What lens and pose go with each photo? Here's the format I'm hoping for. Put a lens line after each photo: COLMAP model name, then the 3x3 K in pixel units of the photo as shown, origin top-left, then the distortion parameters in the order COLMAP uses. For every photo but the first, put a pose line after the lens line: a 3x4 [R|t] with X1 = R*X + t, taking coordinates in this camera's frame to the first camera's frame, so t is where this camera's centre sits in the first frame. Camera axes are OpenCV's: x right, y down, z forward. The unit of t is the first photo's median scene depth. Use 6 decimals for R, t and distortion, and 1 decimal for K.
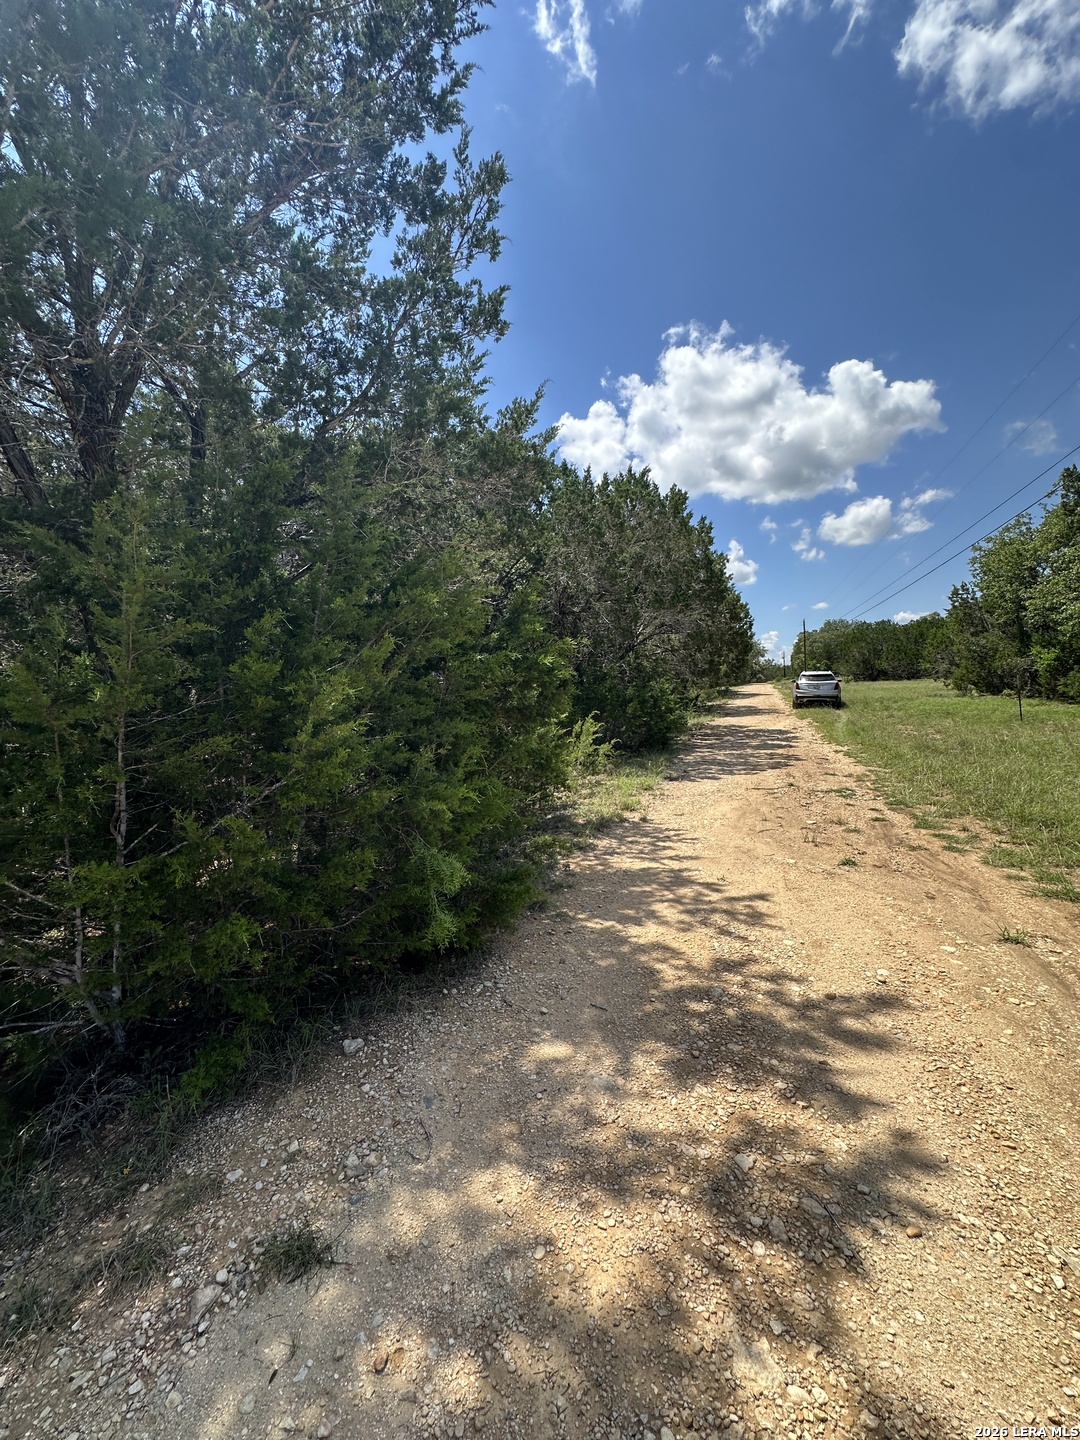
lens RADIAL K [[575.8, 0, 540.8], [0, 575.8, 724.2], [0, 0, 1]] dist [0.001273, 0.000762]
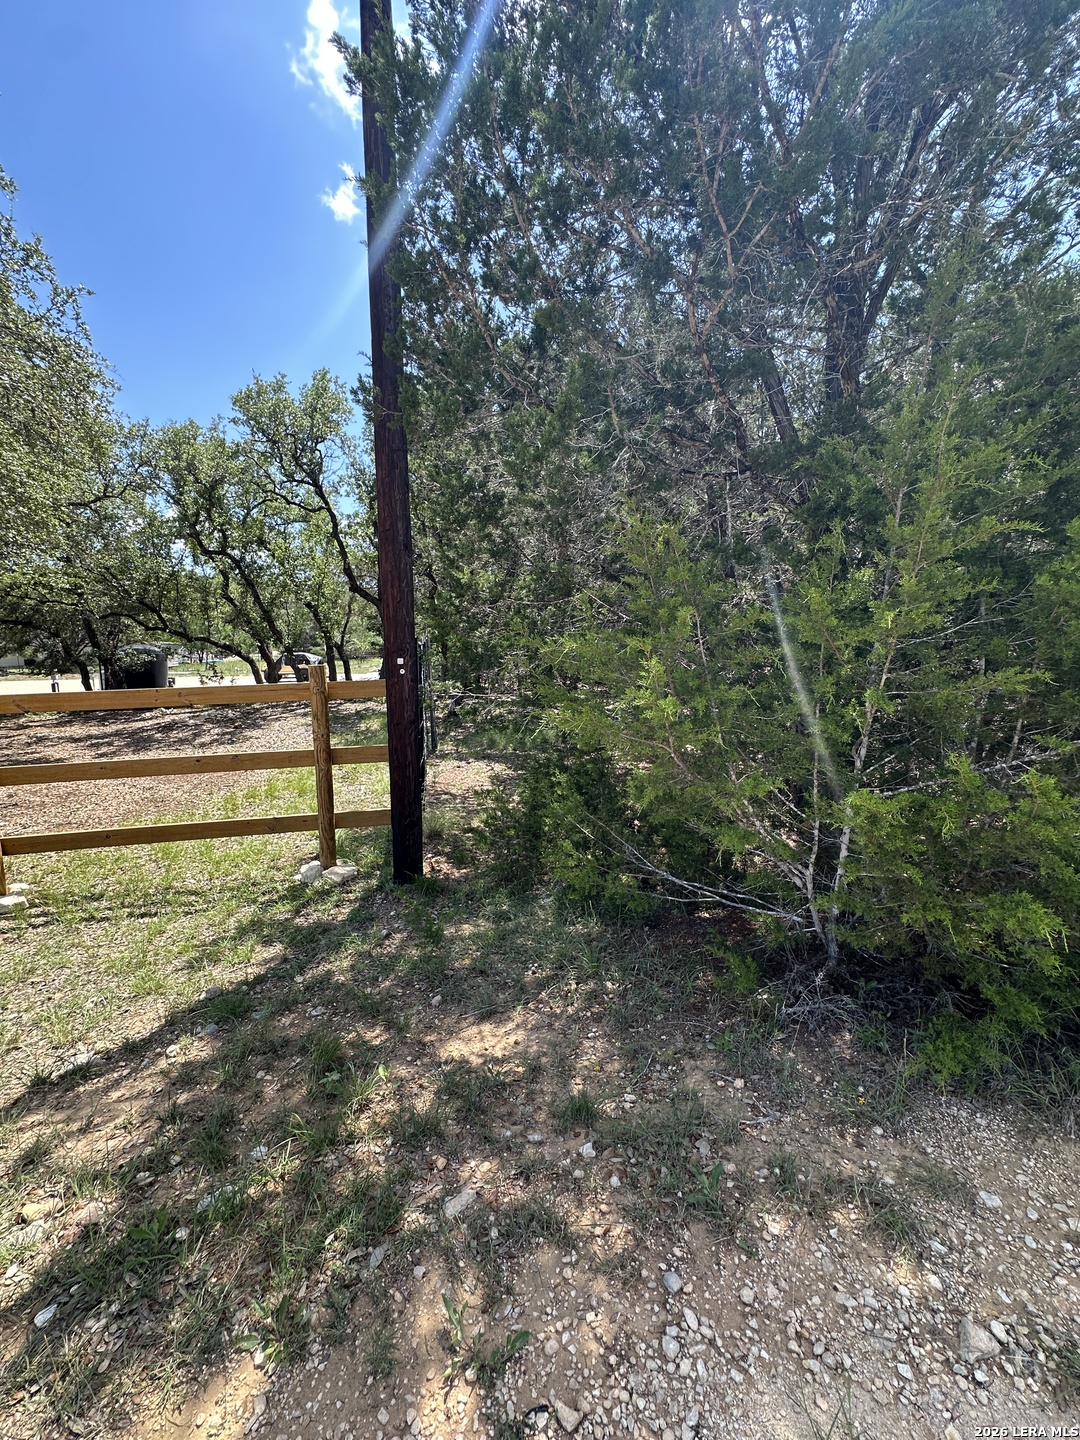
lens RADIAL K [[575.8, 0, 538.8], [0, 575.8, 717.7], [0, 0, 1]] dist [0.001273, 0.000762]
pose [[0.502469, 0.141117, -0.853001, -0.221146], [-0.051351, 0.989719, 0.133486, 0.024223], [0.863069, -0.023270, 0.504549, 0.042075]]
